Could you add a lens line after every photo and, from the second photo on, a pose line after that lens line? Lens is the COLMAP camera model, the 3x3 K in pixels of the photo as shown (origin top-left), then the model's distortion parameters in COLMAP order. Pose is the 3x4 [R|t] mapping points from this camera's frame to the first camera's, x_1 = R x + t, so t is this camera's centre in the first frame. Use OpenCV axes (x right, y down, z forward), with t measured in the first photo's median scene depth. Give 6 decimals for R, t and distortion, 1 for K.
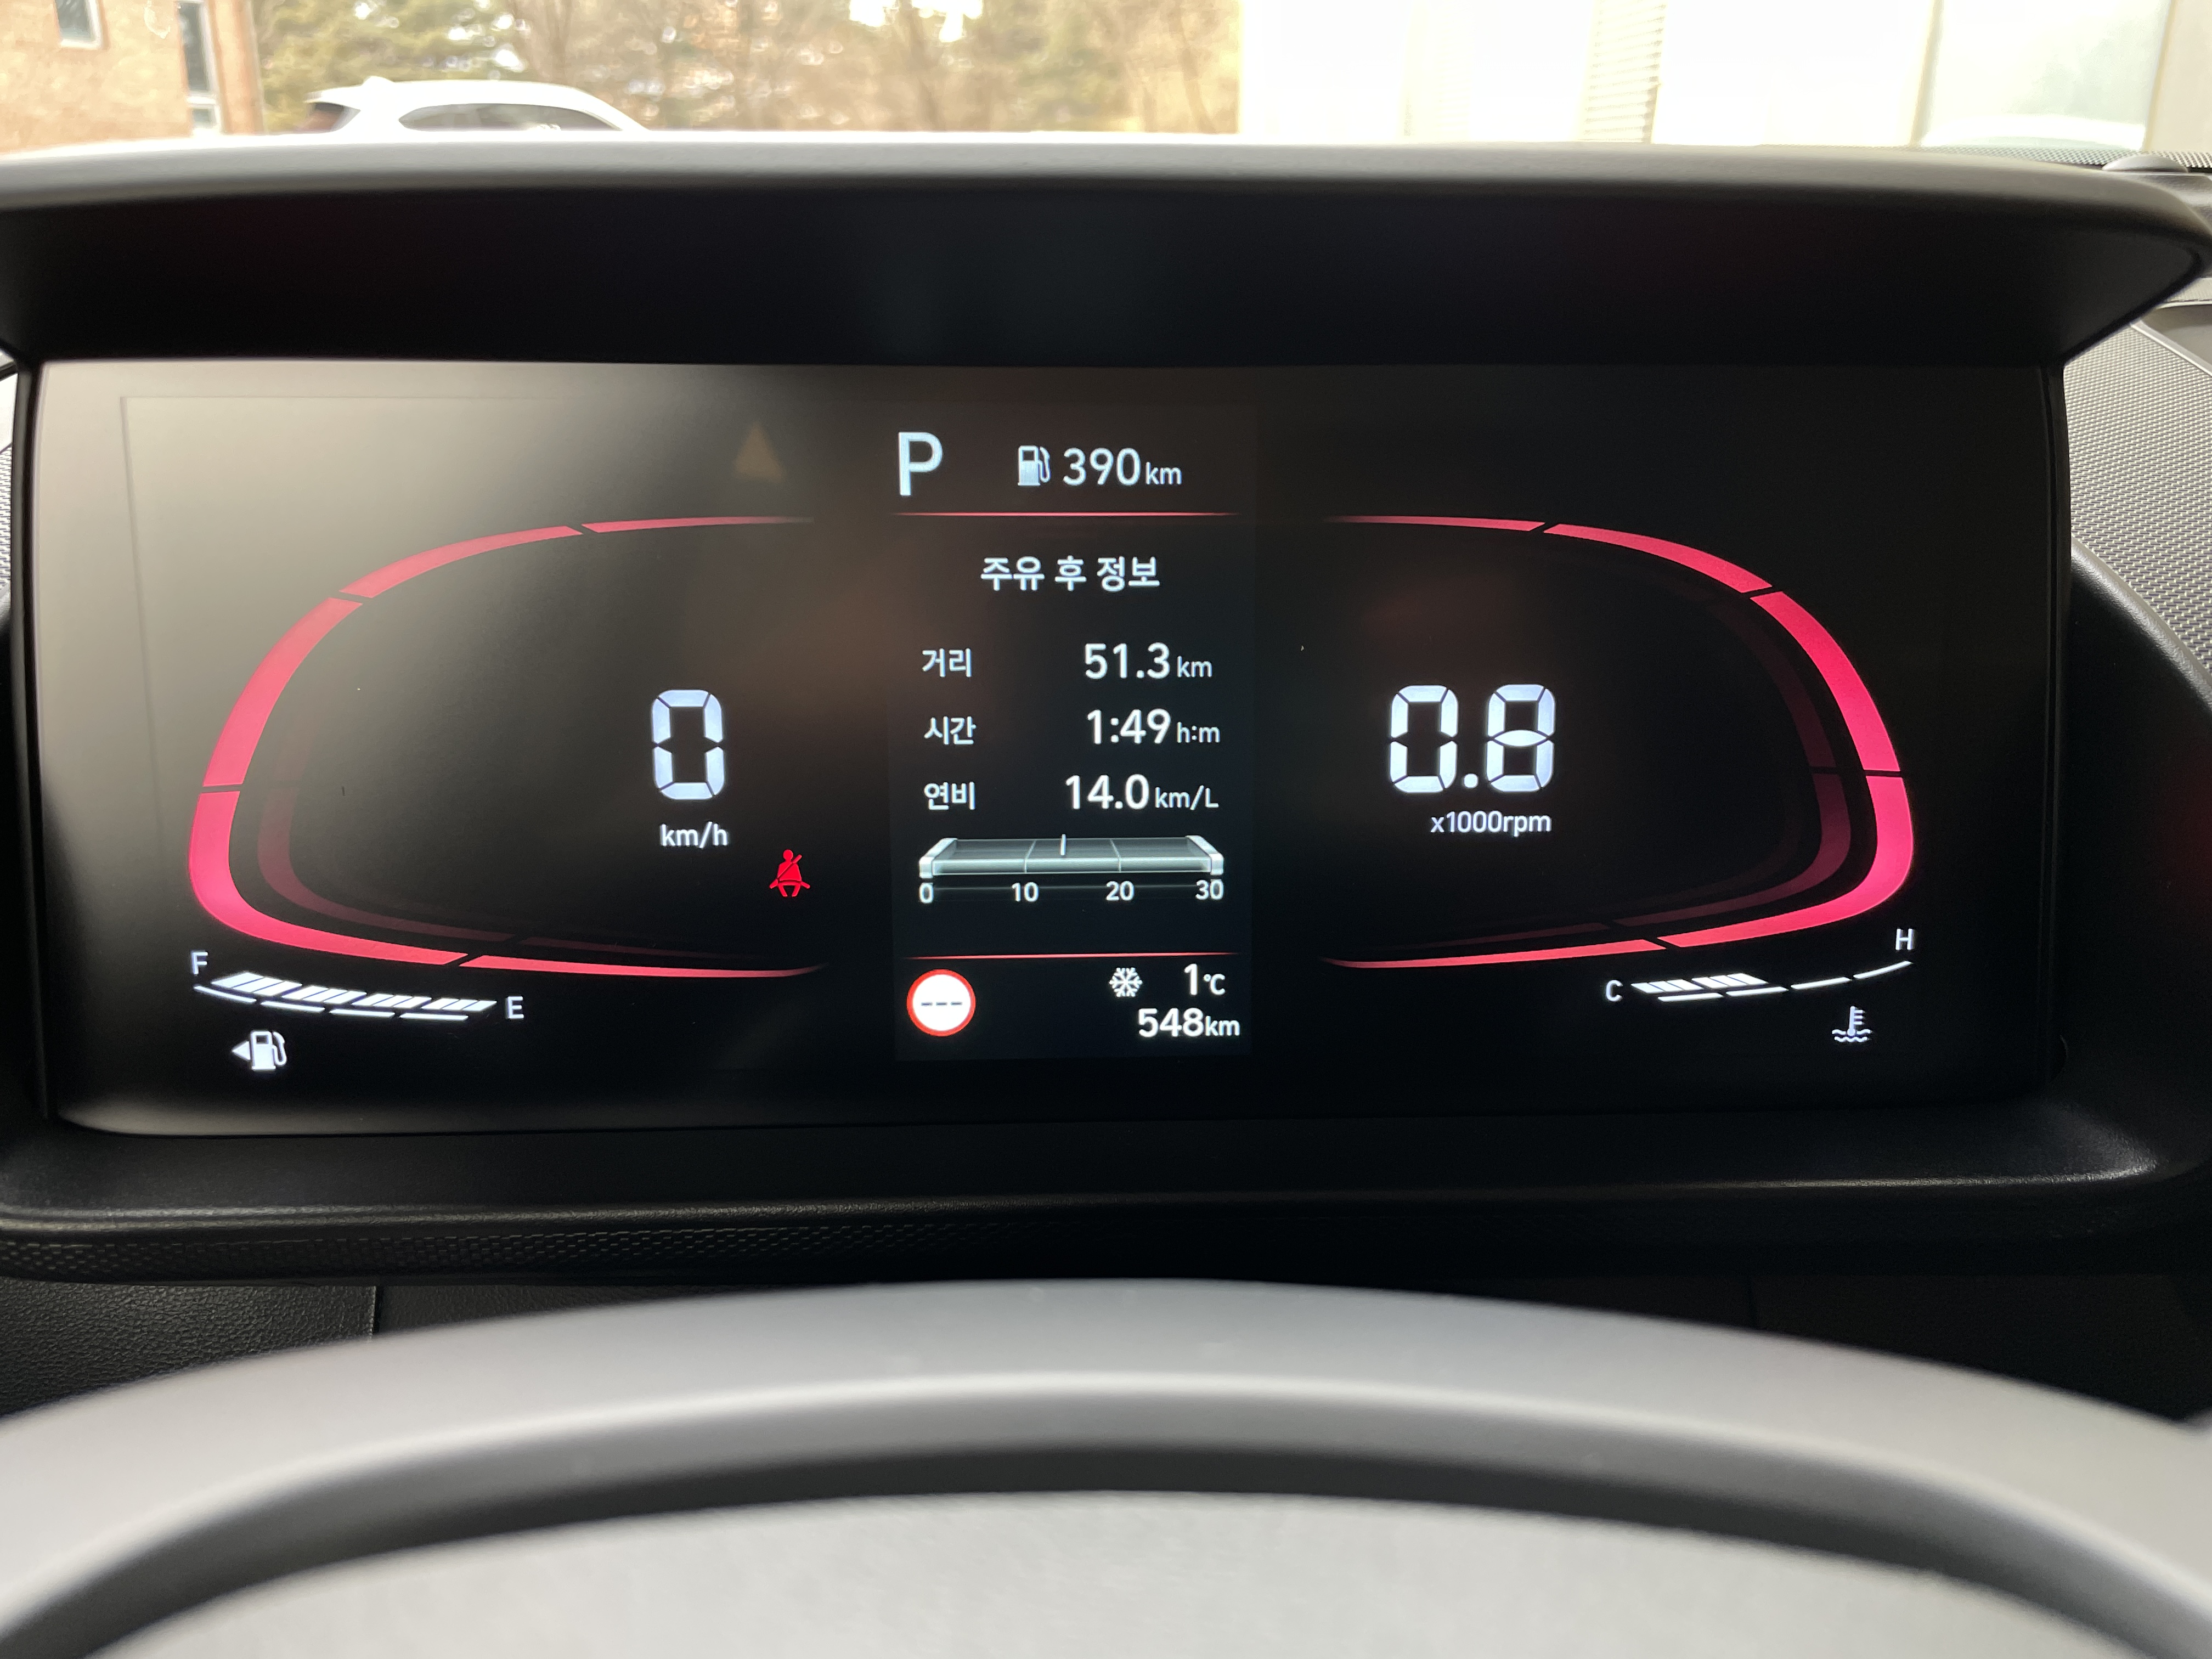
lens RADIAL K [[1643.6, 0, 1071.5], [0, 1643.6, 845.0], [0, 0, 1]] dist [0.059669, -0.094978]
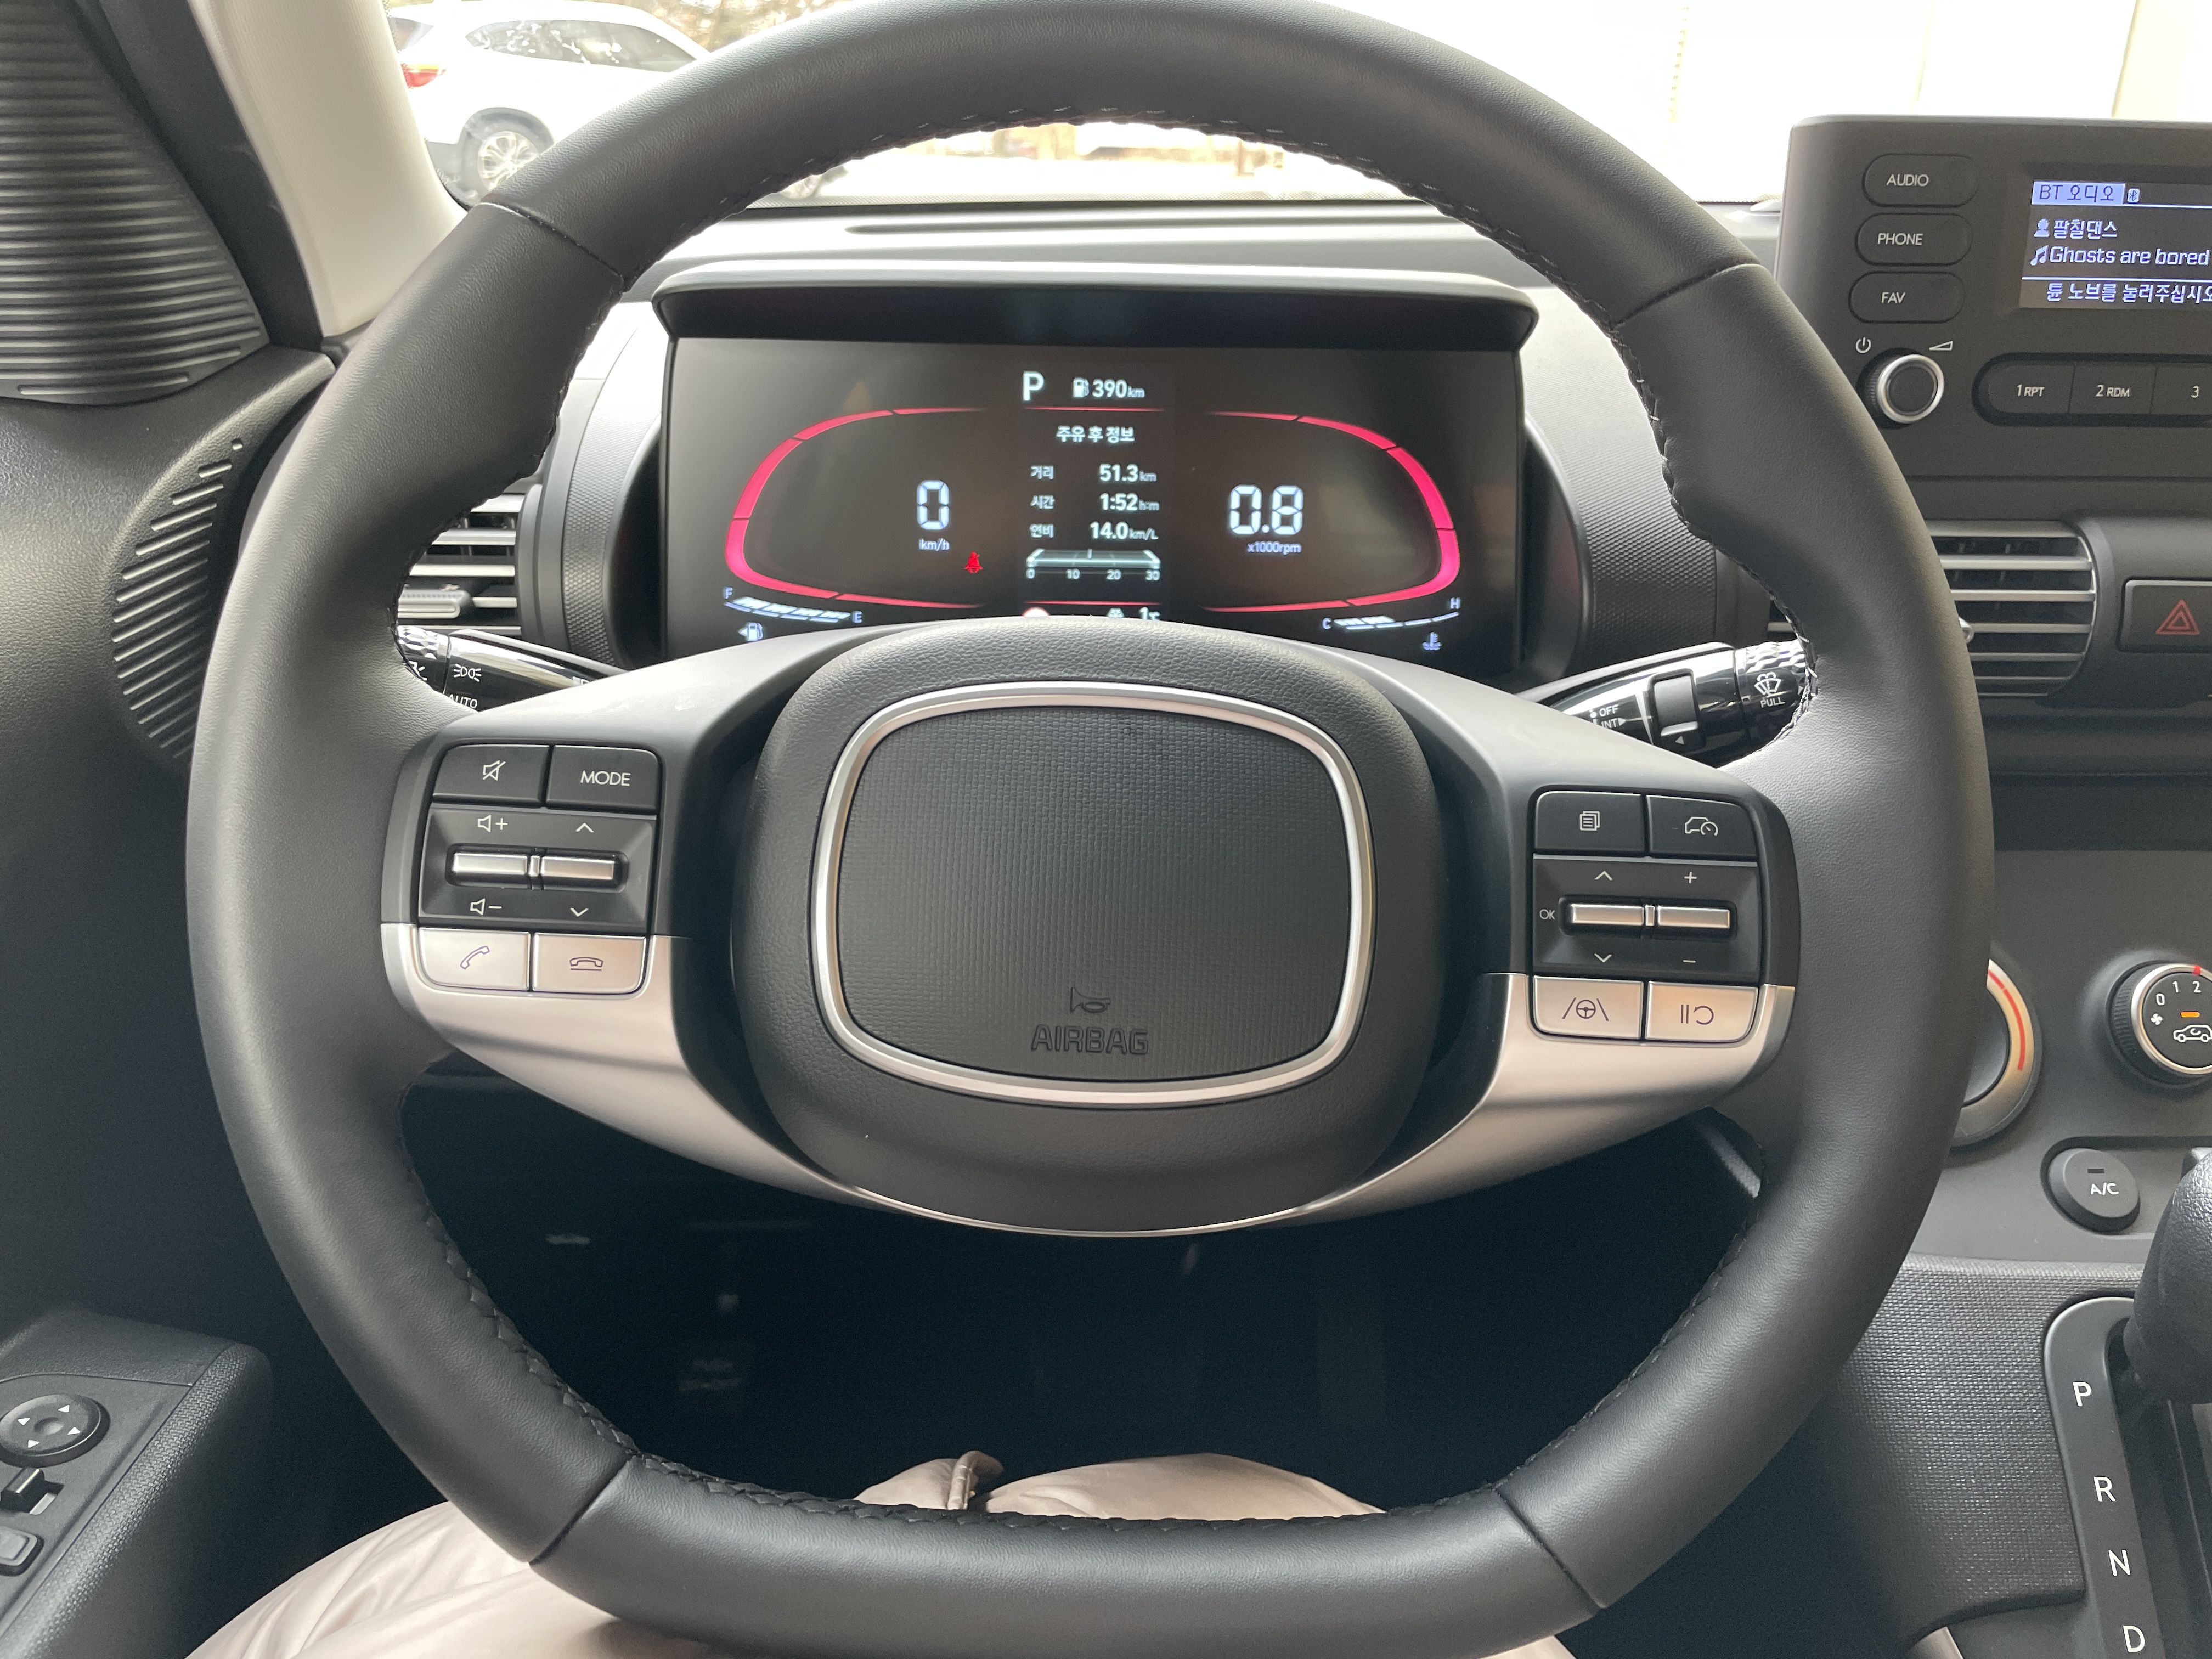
lens RADIAL K [[1643.6, 0, 1054.5], [0, 1643.6, 840.1], [0, 0, 1]] dist [0.059669, -0.094978]
pose [[0.999397, 0.023415, -0.025653, 0.014478], [-0.022187, 0.998641, 0.047150, 0.298294], [0.026722, -0.046552, 0.998558, -1.356662]]
